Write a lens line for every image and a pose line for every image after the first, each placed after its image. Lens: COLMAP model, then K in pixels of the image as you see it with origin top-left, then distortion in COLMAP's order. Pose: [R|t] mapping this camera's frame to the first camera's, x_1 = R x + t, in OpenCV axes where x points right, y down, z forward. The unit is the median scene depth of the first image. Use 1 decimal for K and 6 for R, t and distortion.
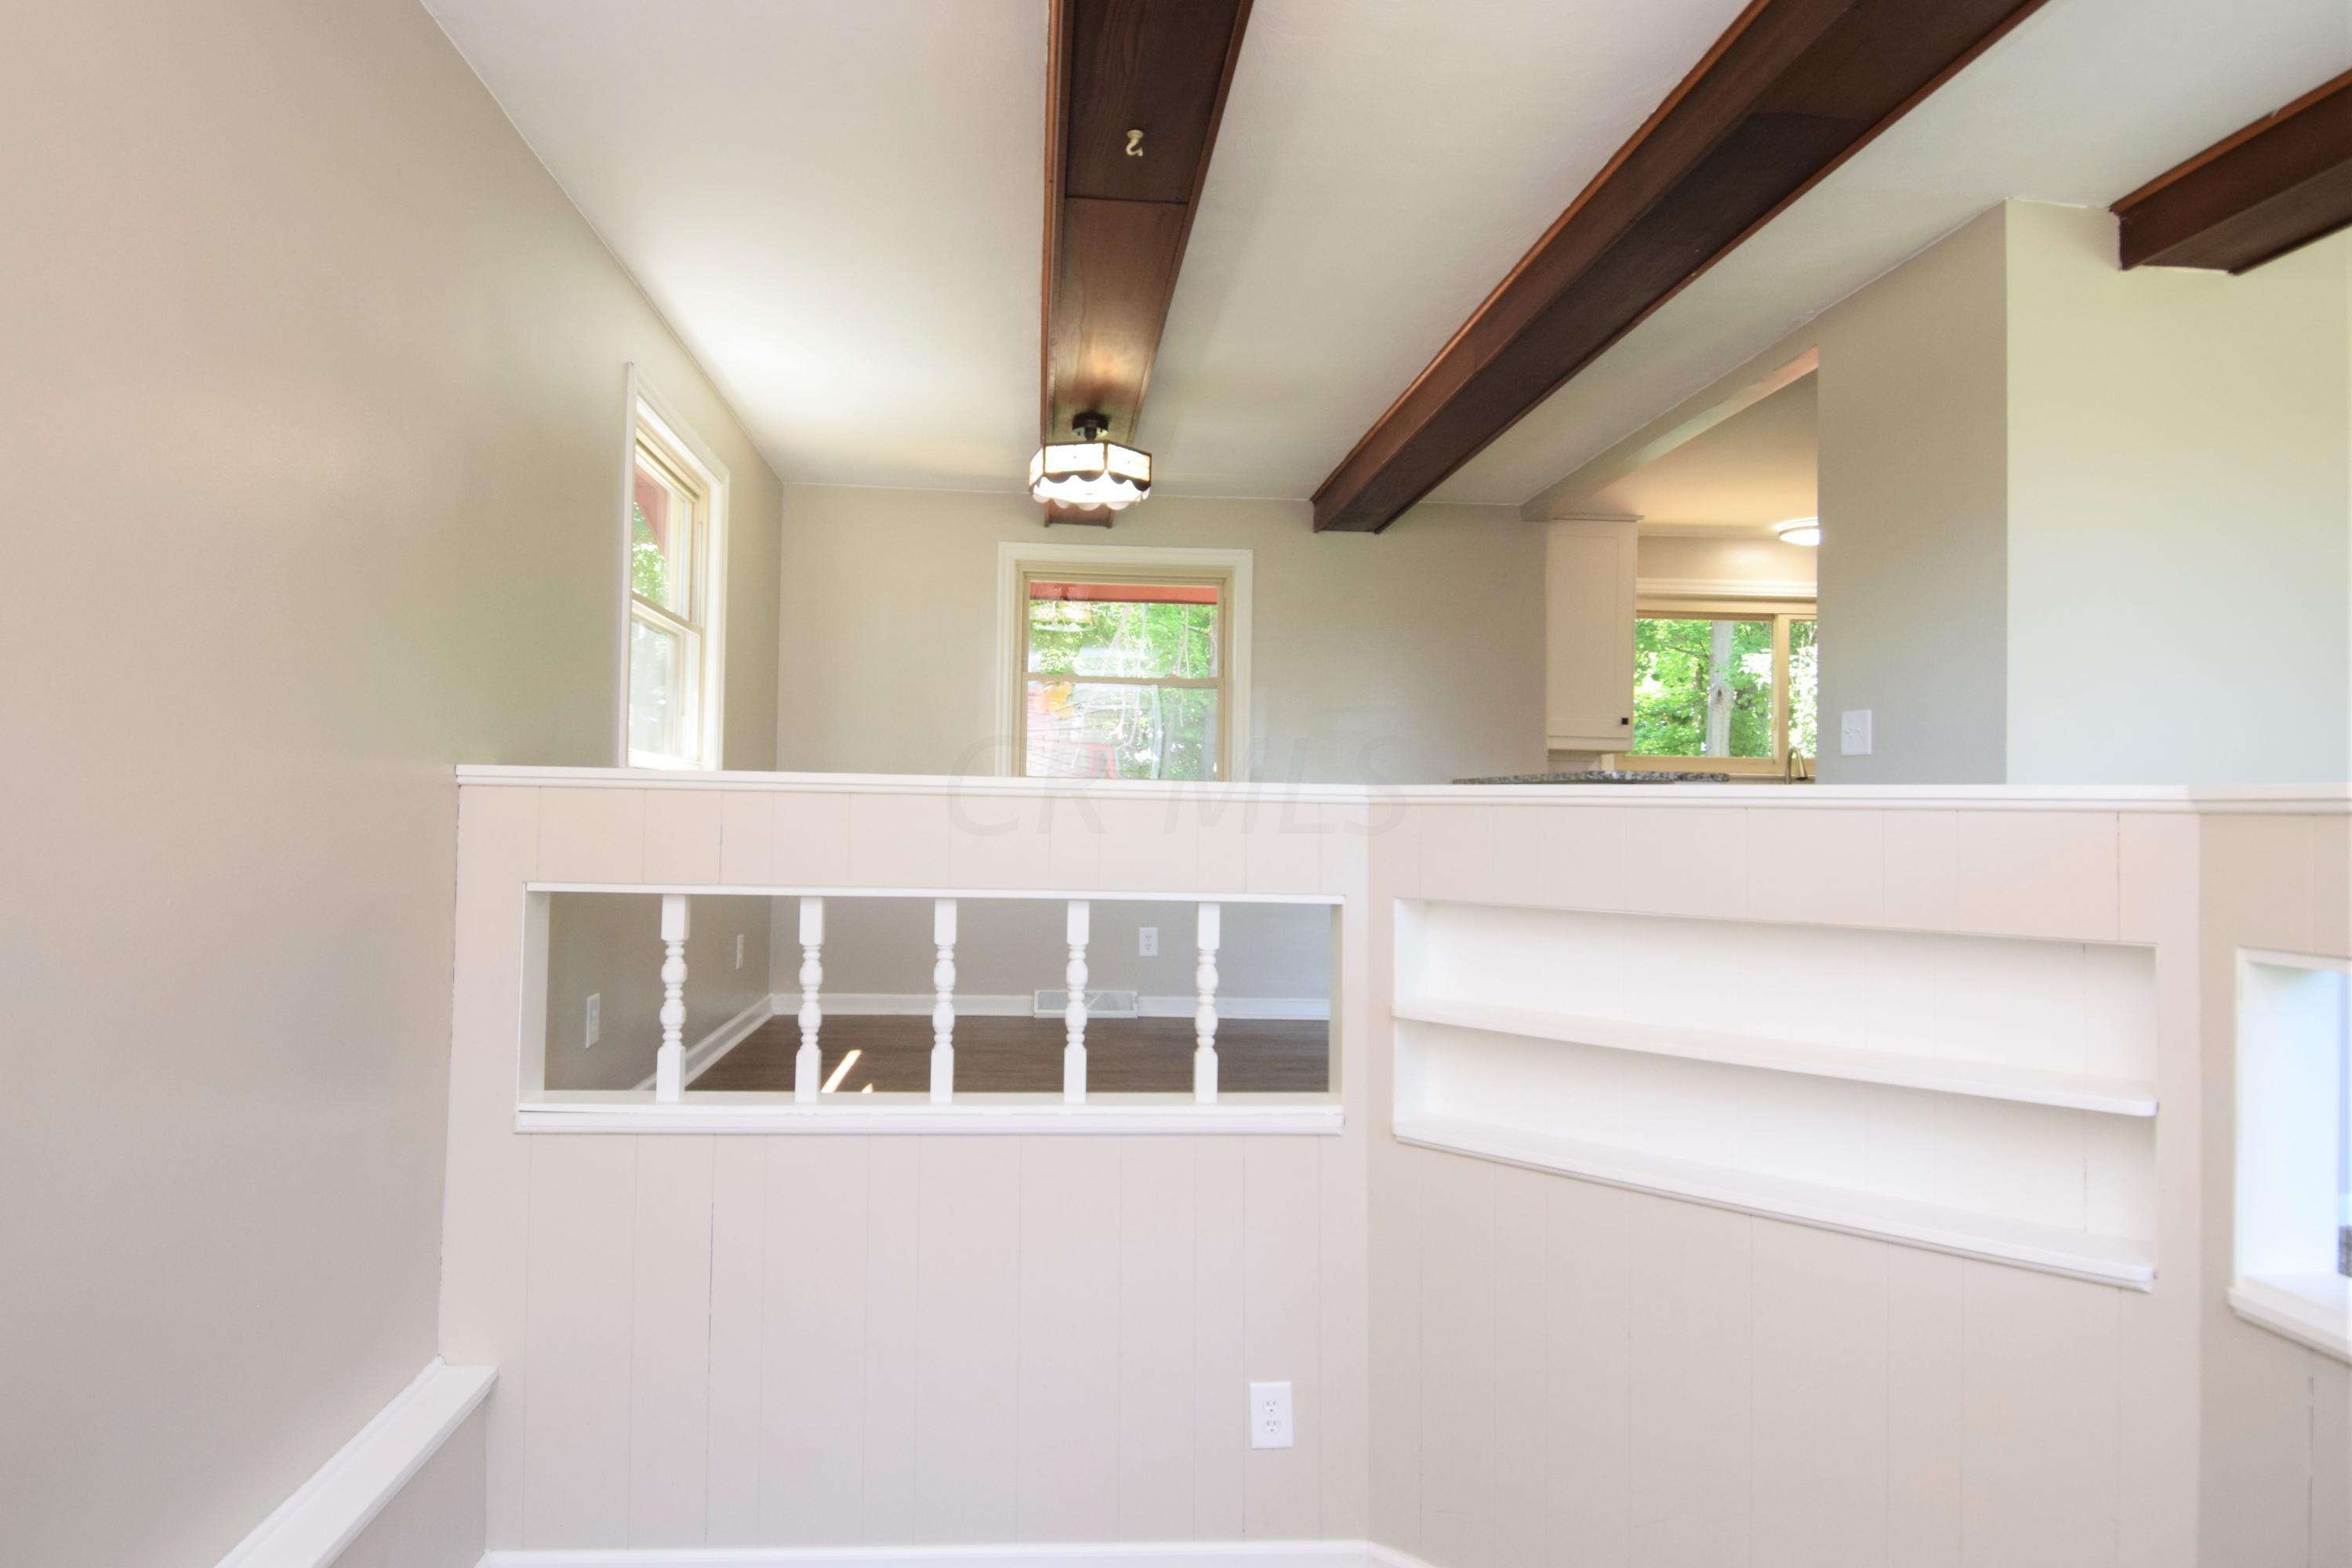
lens RADIAL K [[1257.9, 0, 1175.7], [0, 1257.9, 776.0], [0, 0, 1]] dist [0.042292, -0.050351]
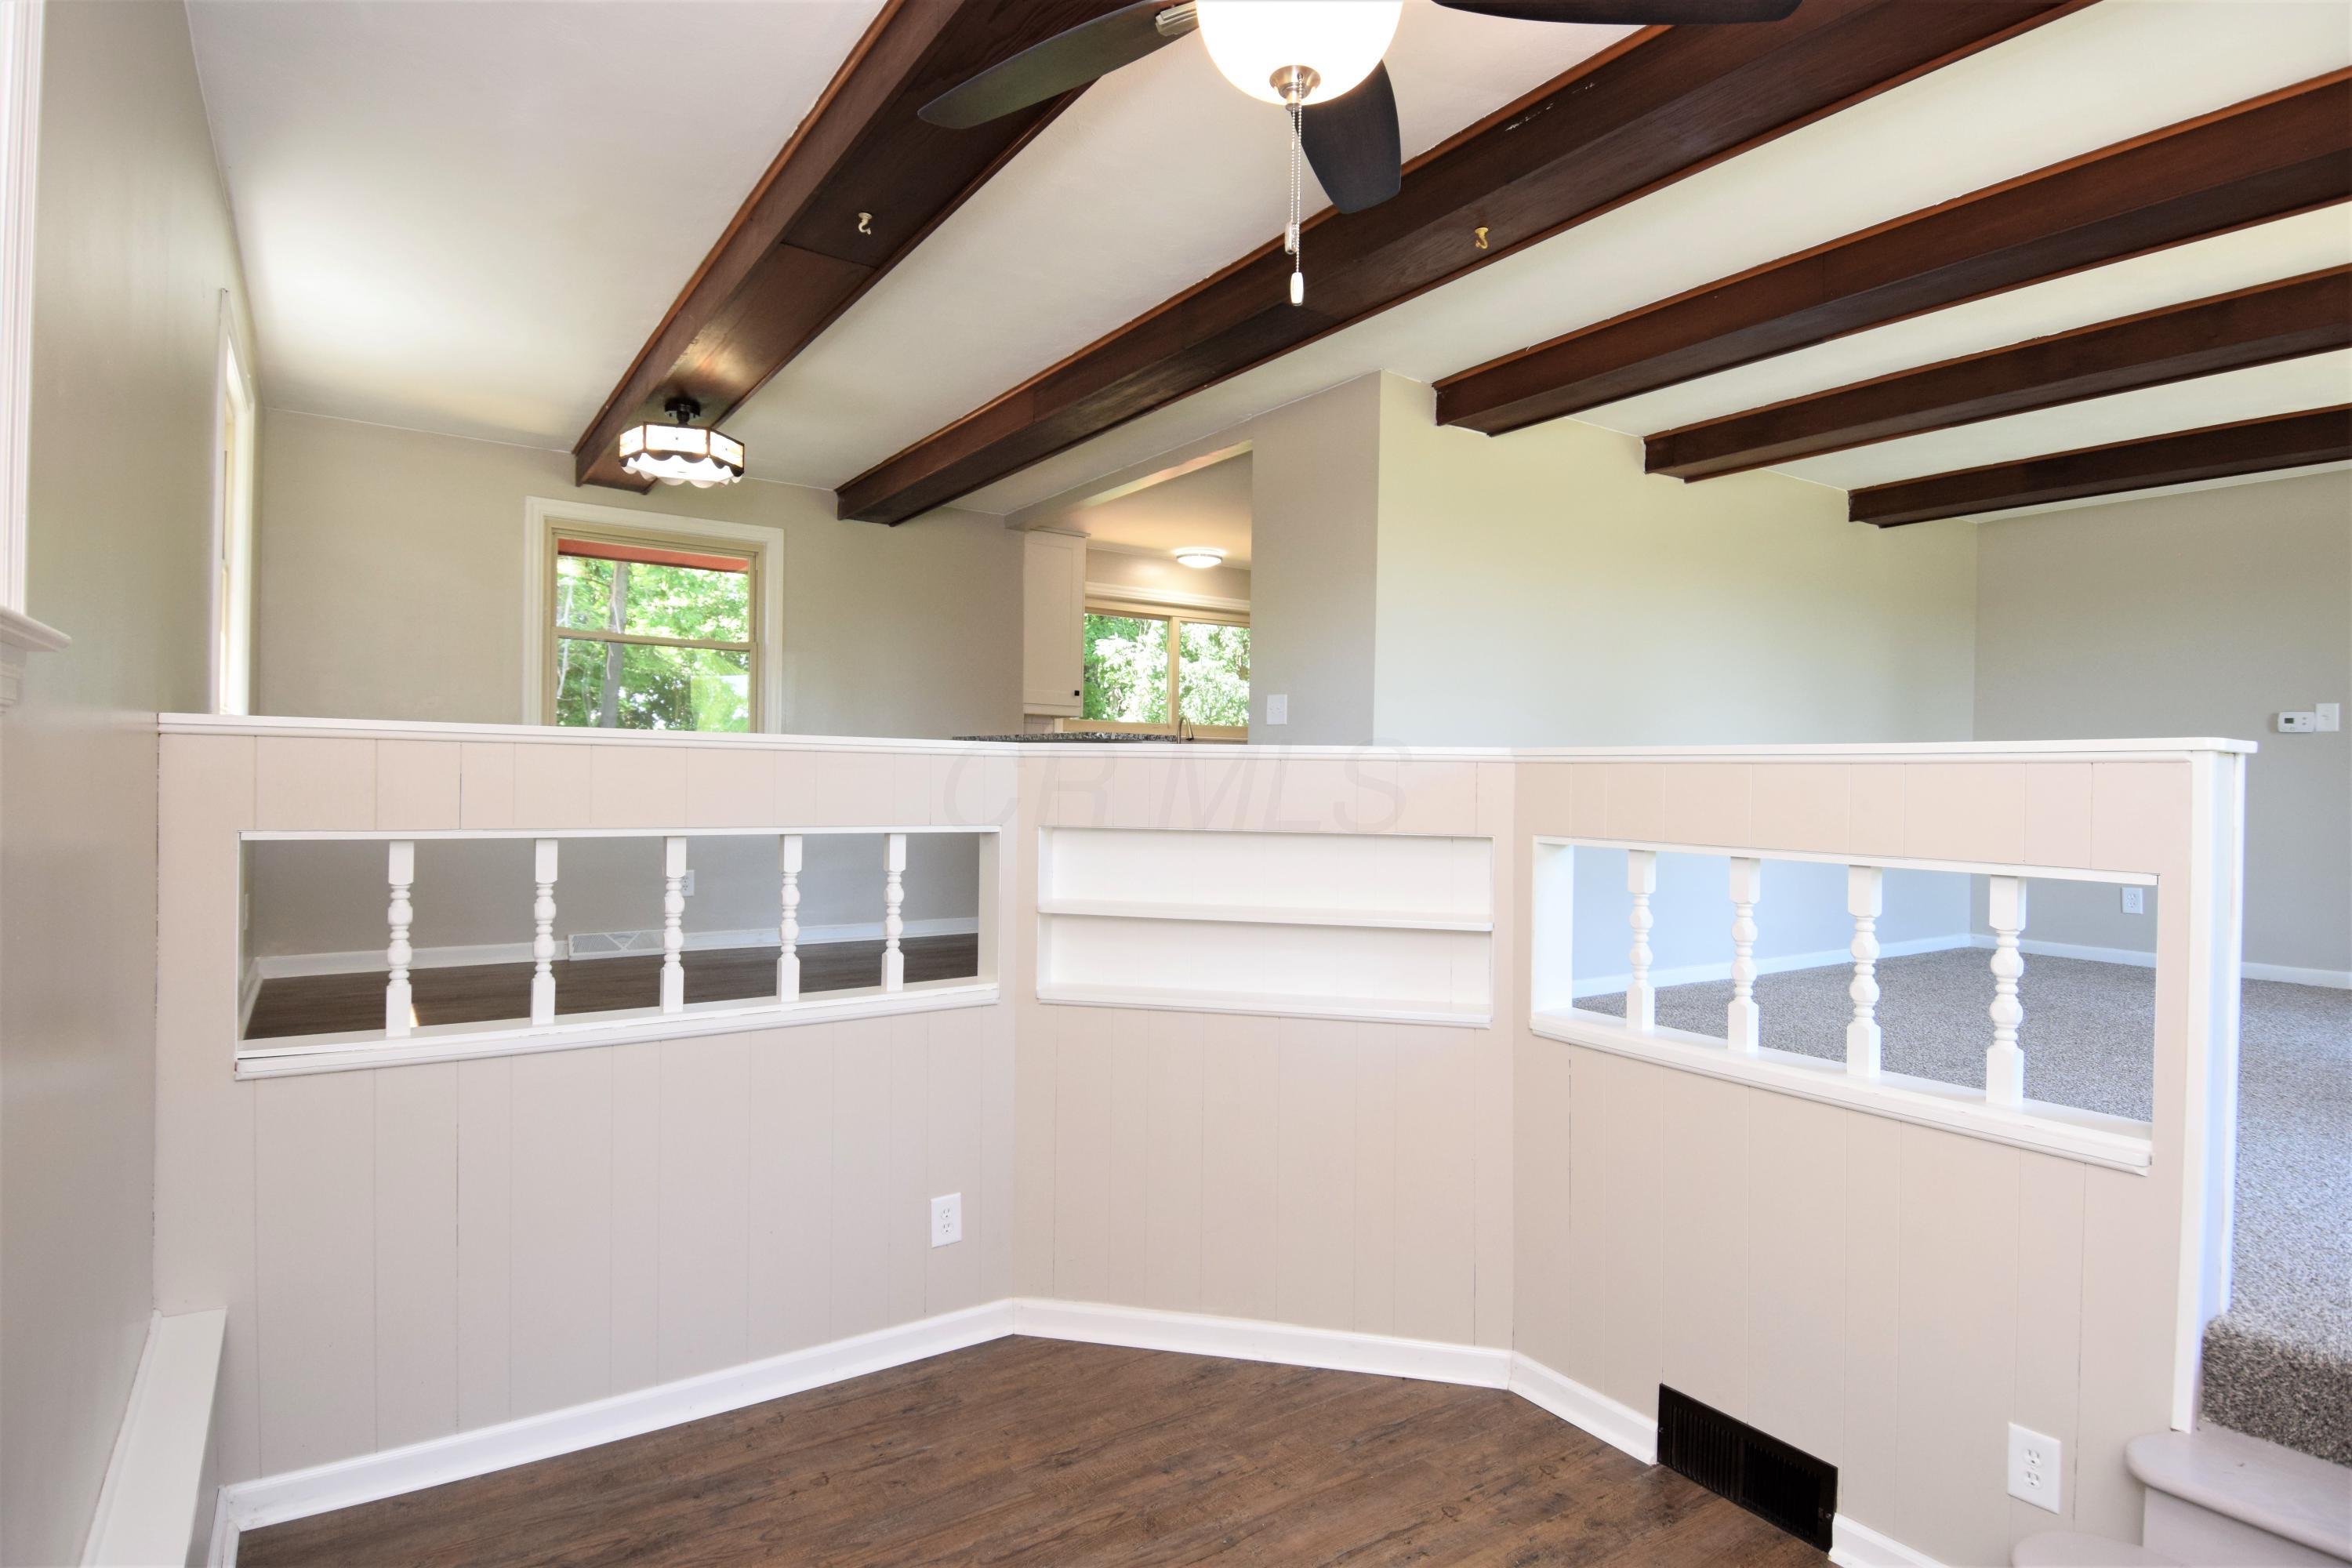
lens RADIAL K [[1185.9, 0, 1131.4], [0, 1185.9, 768.4], [0, 0, 1]] dist [0.013729, -0.029025]
pose [[0.871544, 0.000606, 0.490317, -0.238235], [-0.015767, 0.999517, 0.026791, -0.000118], [-0.490064, -0.031080, 0.871132, -0.100513]]
